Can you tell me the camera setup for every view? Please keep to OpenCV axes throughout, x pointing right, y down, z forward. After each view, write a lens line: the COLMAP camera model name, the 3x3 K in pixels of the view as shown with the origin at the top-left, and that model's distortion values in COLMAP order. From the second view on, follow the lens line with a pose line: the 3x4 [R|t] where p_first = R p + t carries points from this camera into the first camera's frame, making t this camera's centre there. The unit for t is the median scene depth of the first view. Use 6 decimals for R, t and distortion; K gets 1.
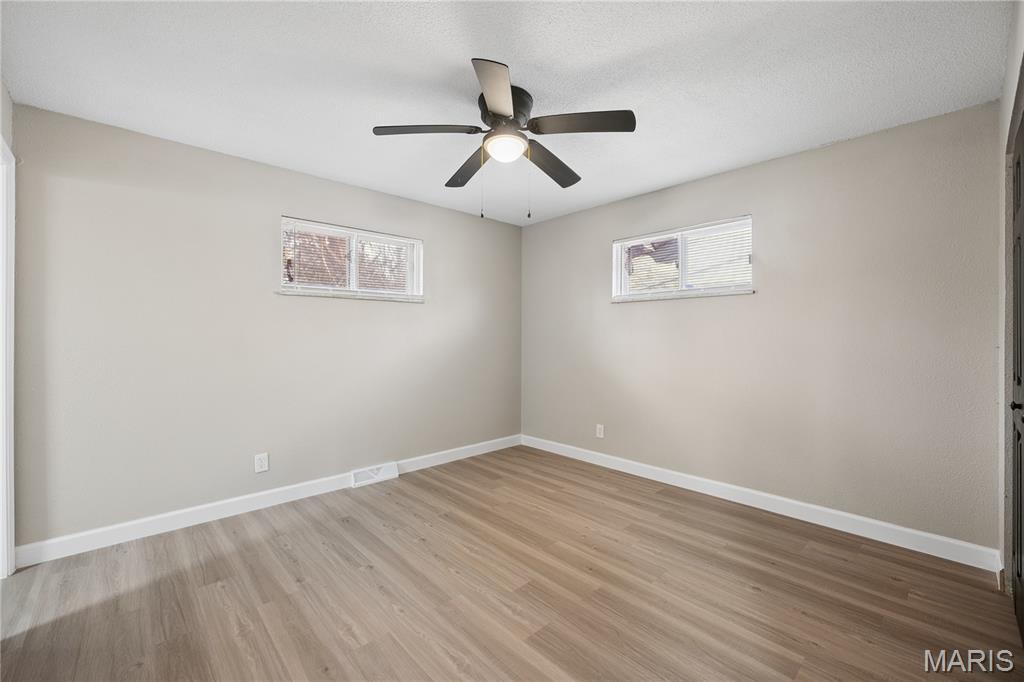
lens RADIAL K [[417.5, 0, 513.0], [0, 417.5, 337.1], [0, 0, 1]] dist [0.001660, 0.000127]
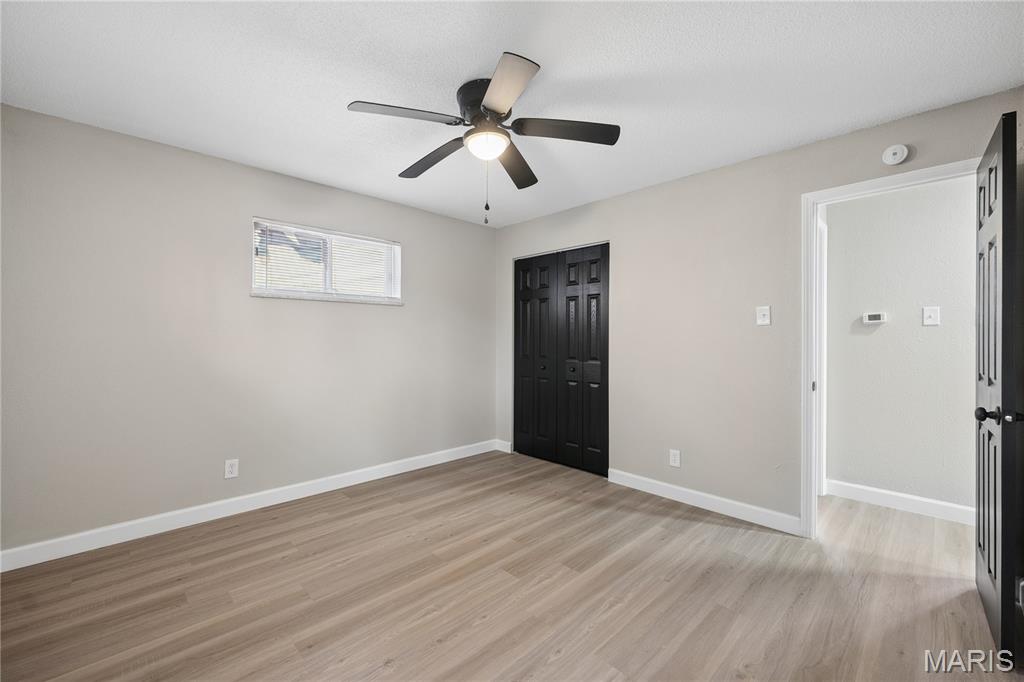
lens RADIAL K [[417.5, 0, 513.0], [0, 417.5, 337.1], [0, 0, 1]] dist [0.001660, 0.000127]
pose [[-0.015491, 0.004143, 0.999871, -0.780263], [0.001492, 0.999990, -0.004120, -0.002508], [-0.999879, 0.001428, -0.015497, 0.753132]]
